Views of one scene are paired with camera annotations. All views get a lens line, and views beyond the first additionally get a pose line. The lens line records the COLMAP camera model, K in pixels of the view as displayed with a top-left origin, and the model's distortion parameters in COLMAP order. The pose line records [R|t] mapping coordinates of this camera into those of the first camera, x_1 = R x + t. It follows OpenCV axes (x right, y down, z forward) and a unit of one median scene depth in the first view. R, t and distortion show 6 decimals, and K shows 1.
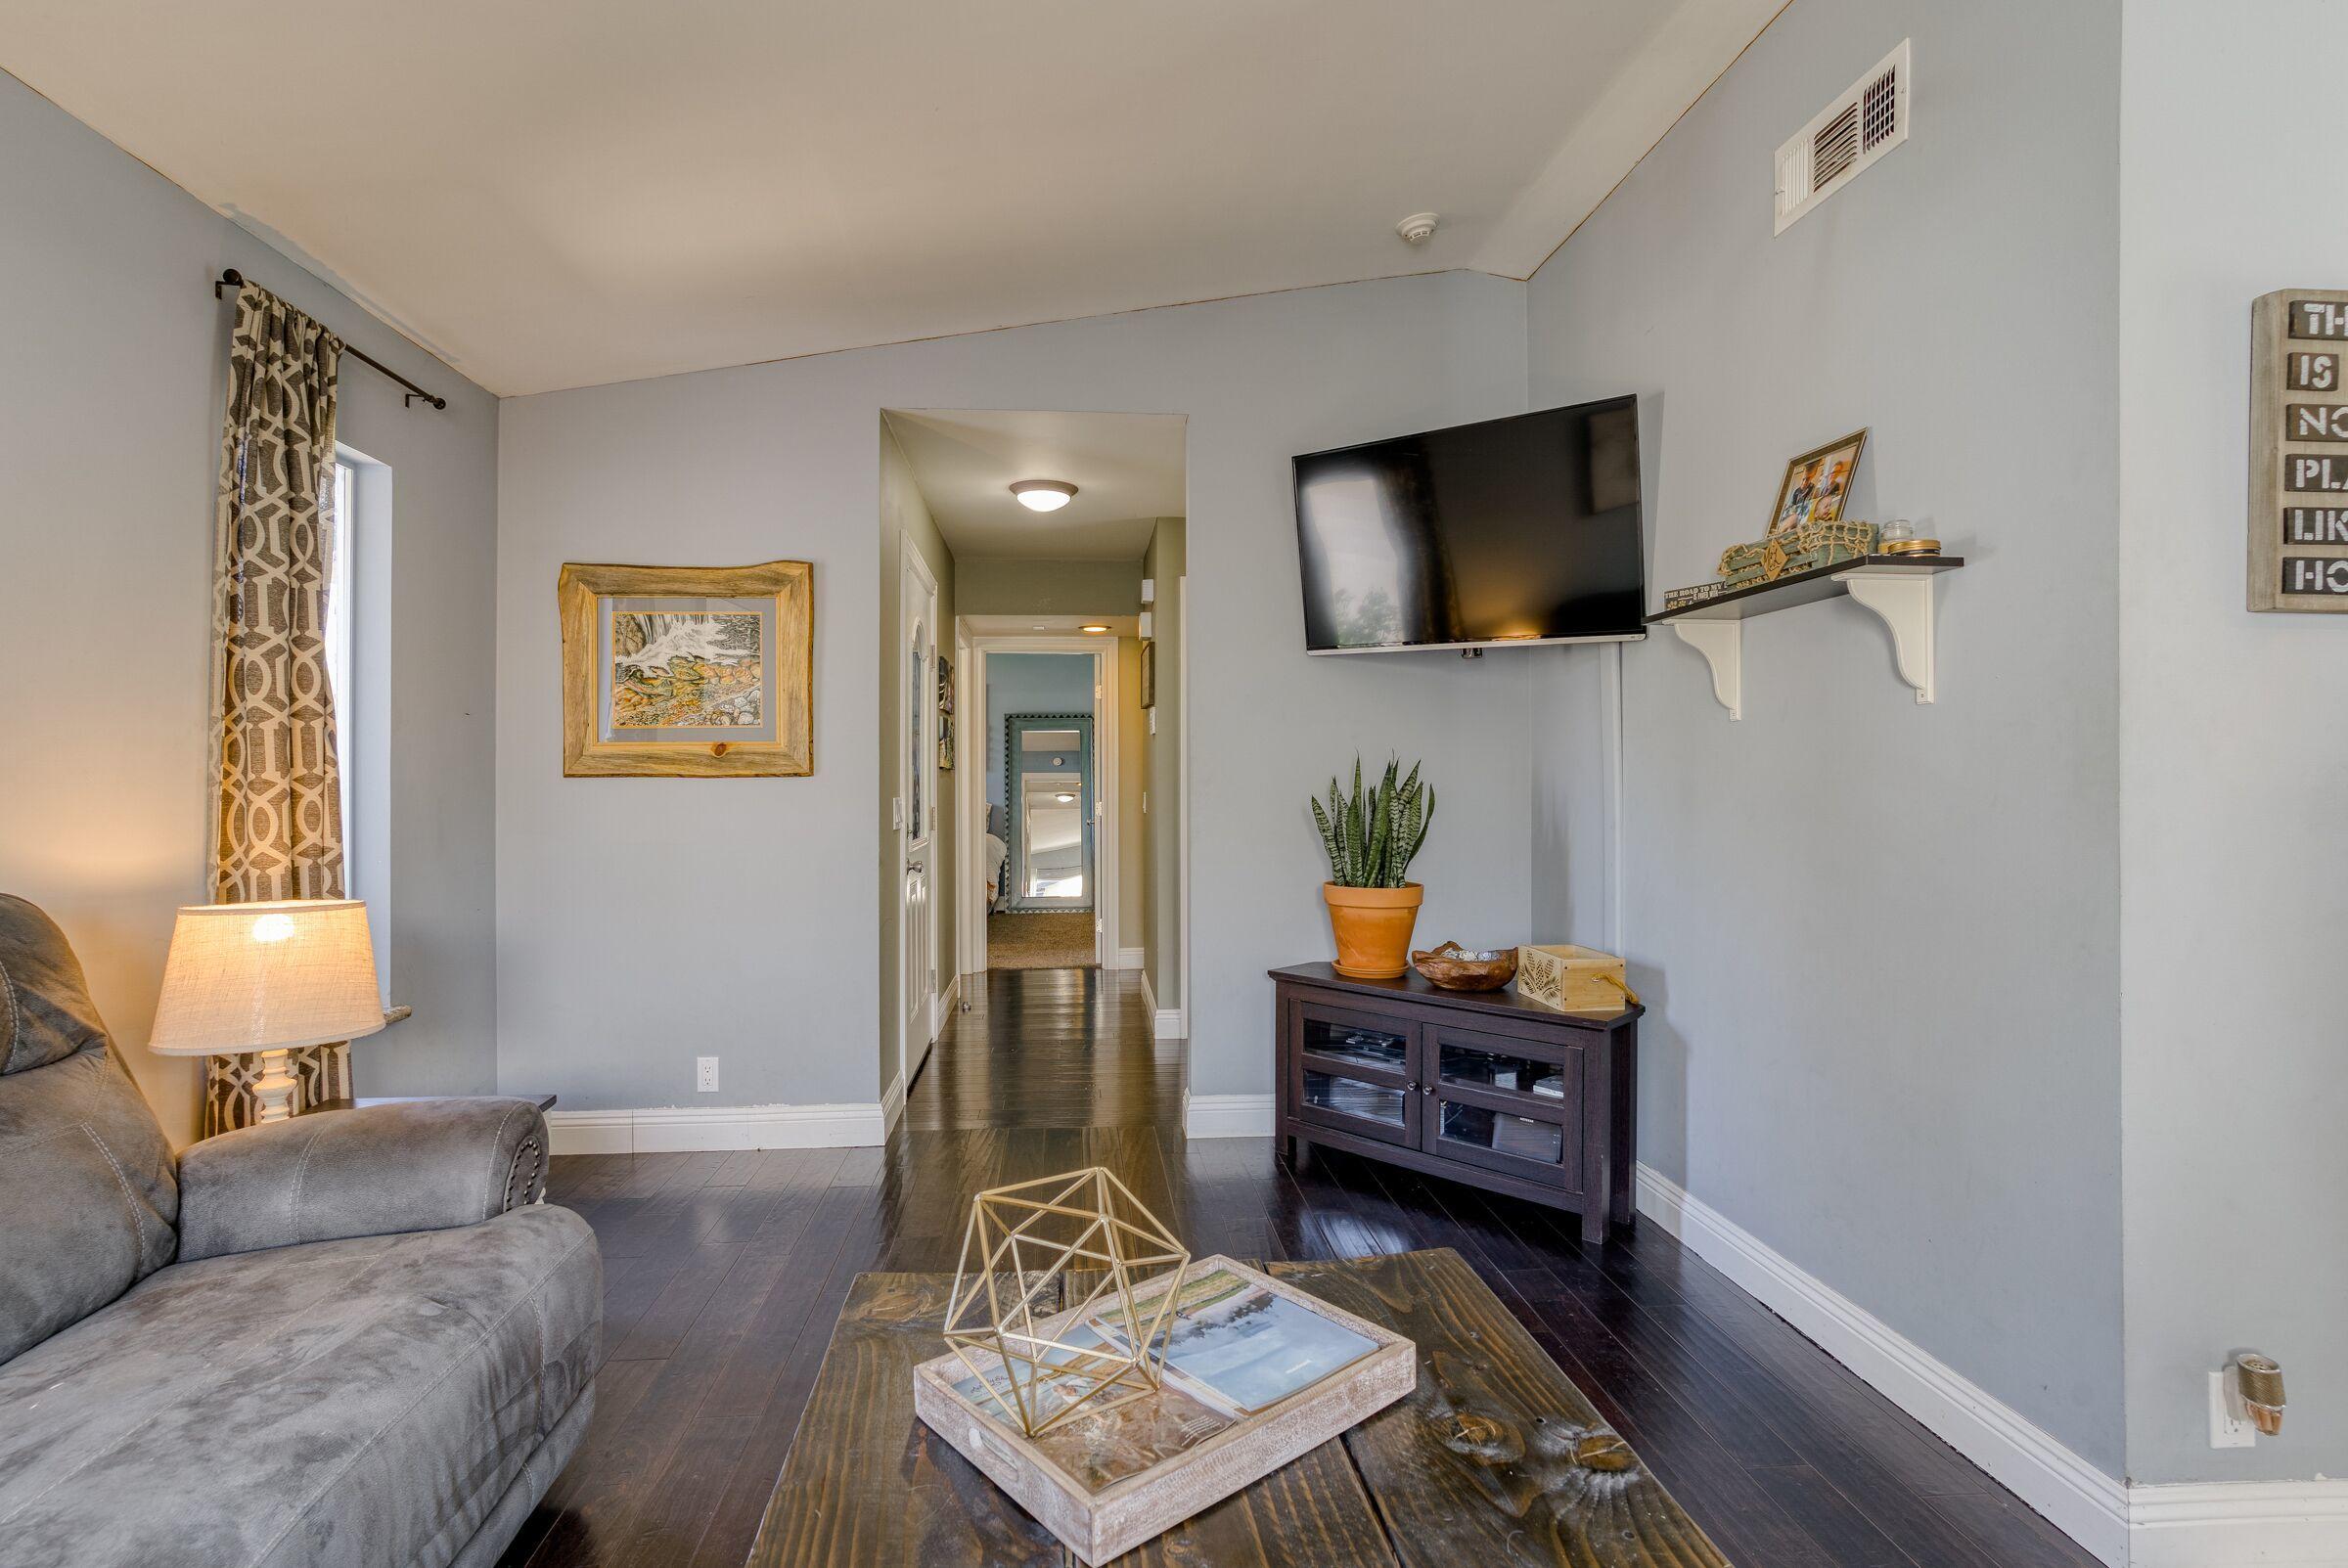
lens RADIAL K [[1148.6, 0, 1170.8], [0, 1148.6, 775.1], [0, 0, 1]] dist [-0.056655, 0.037032]
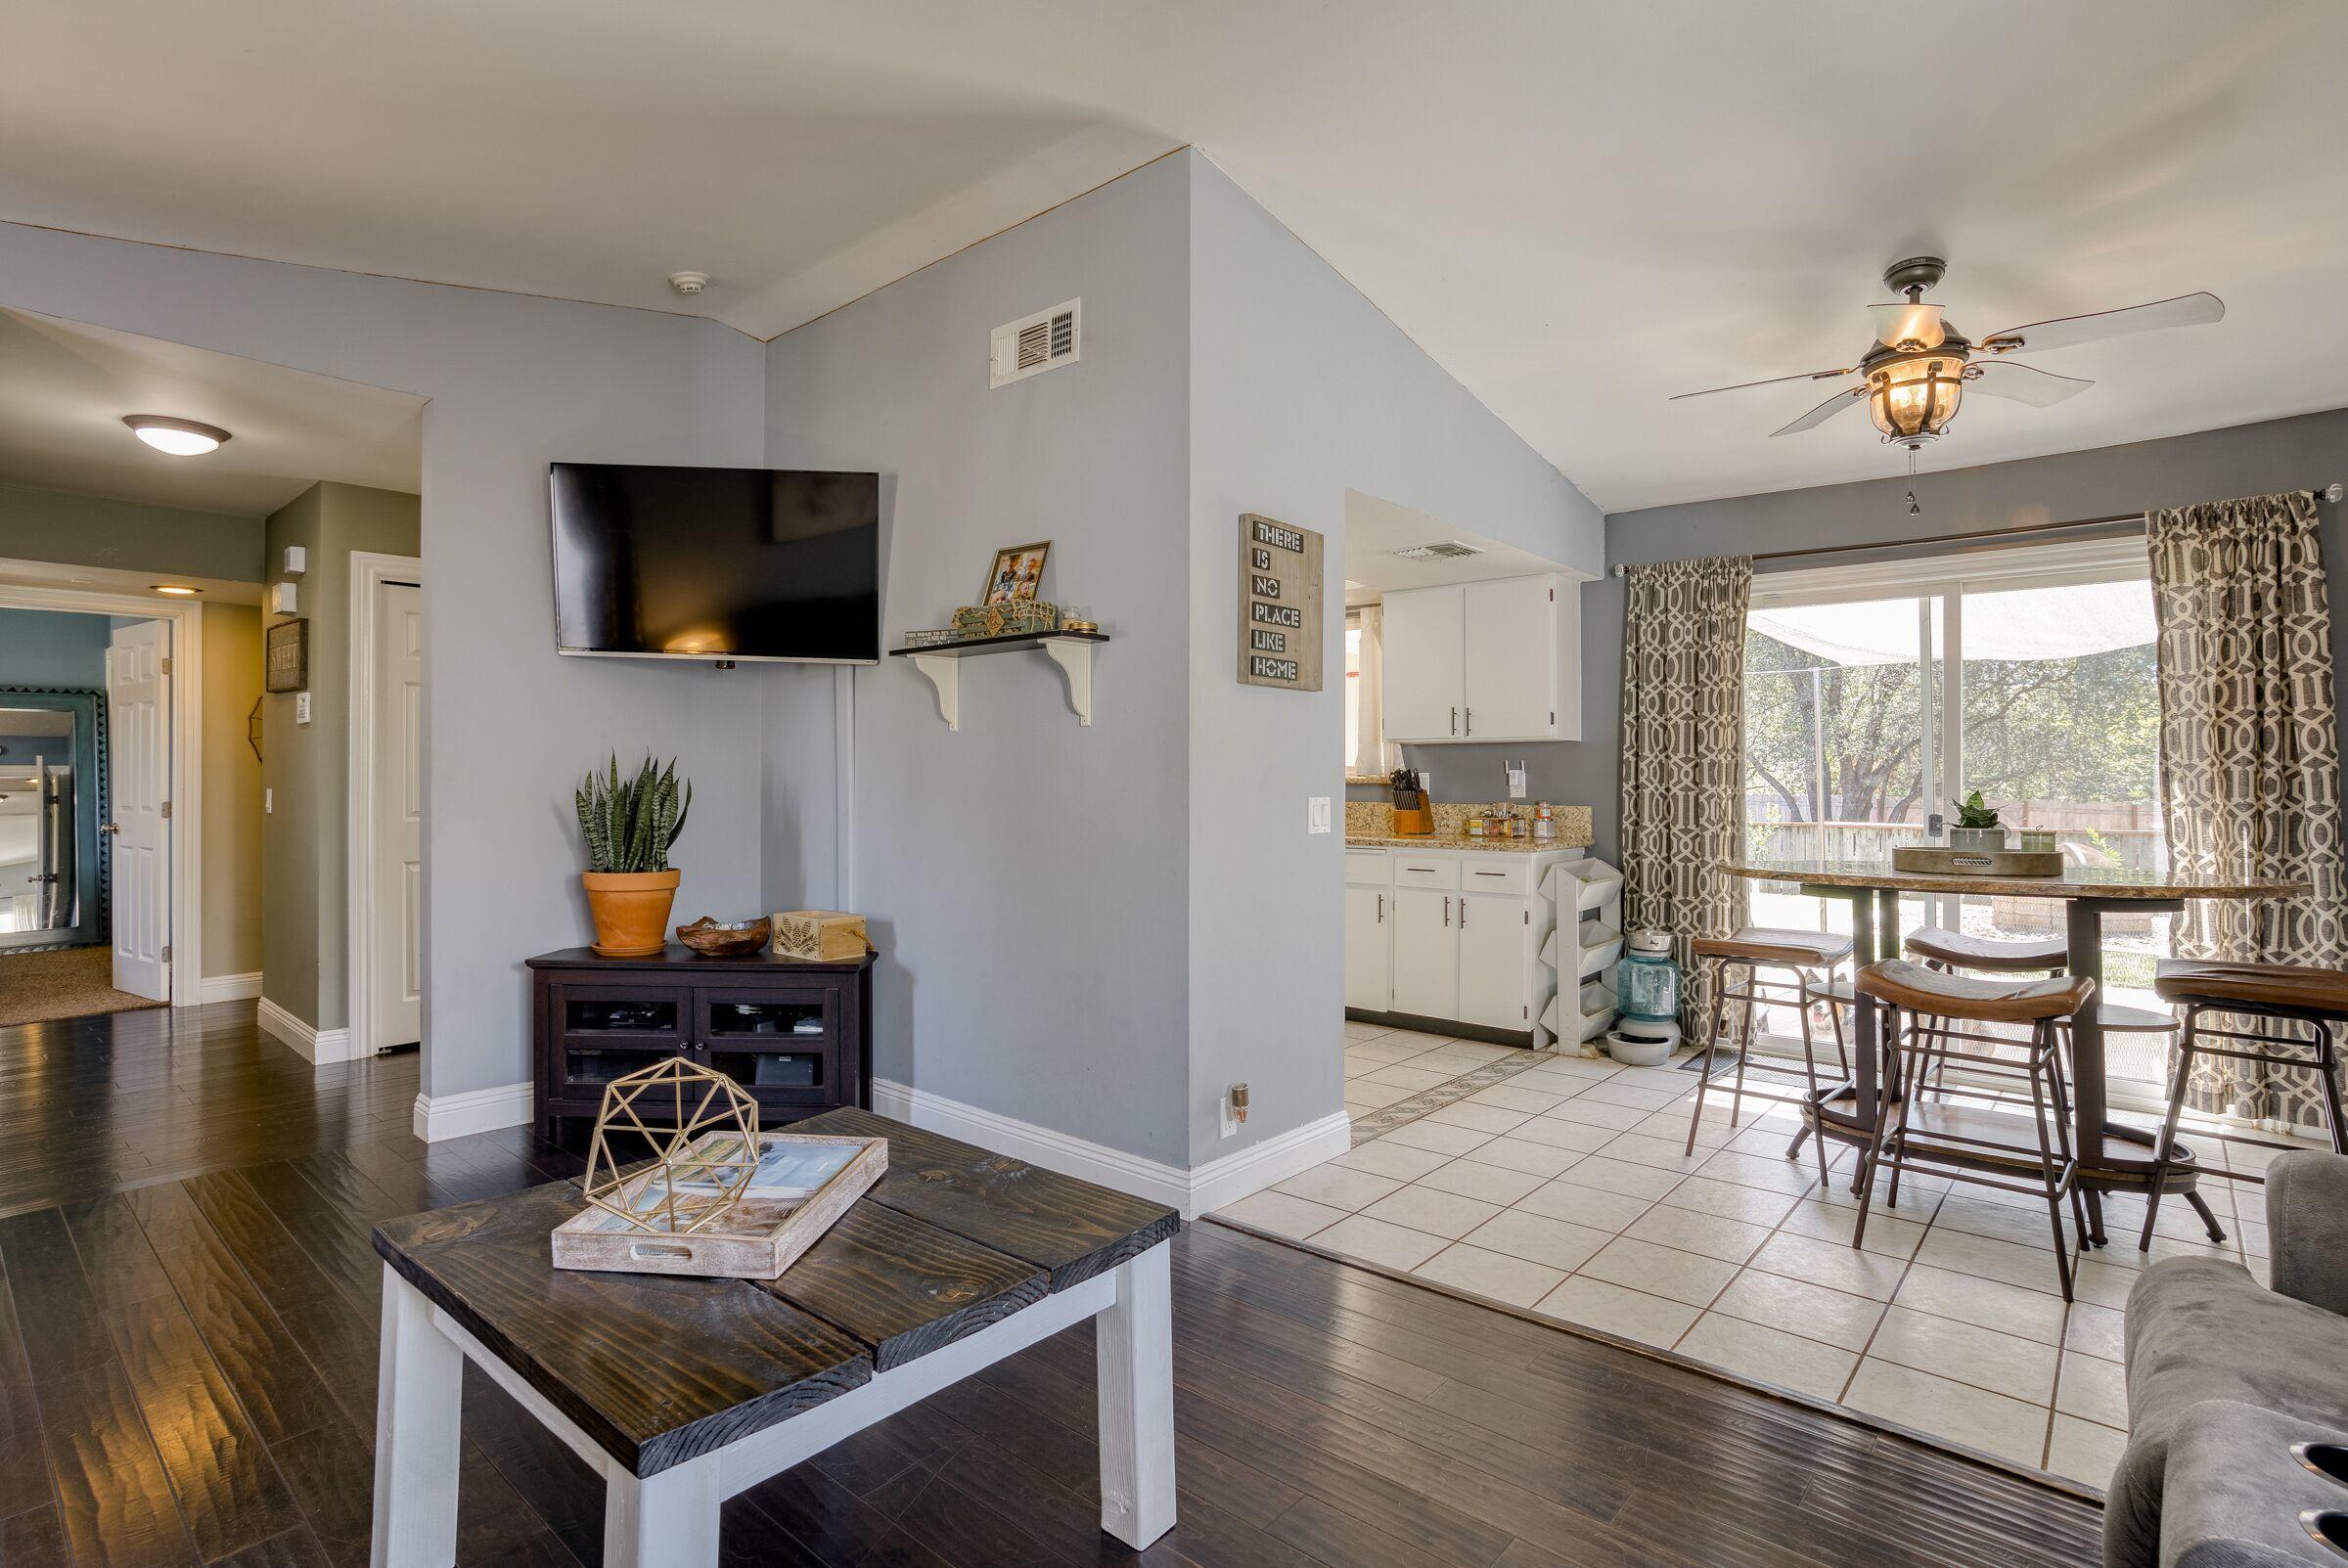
lens RADIAL K [[1148.6, 0, 1170.8], [0, 1148.6, 775.1], [0, 0, 1]] dist [-0.056655, 0.037032]
pose [[0.722909, 0.001649, 0.690941, -0.270891], [-0.004232, 0.999989, 0.002041, 0.000719], [-0.690930, -0.004400, 0.722908, -0.180980]]
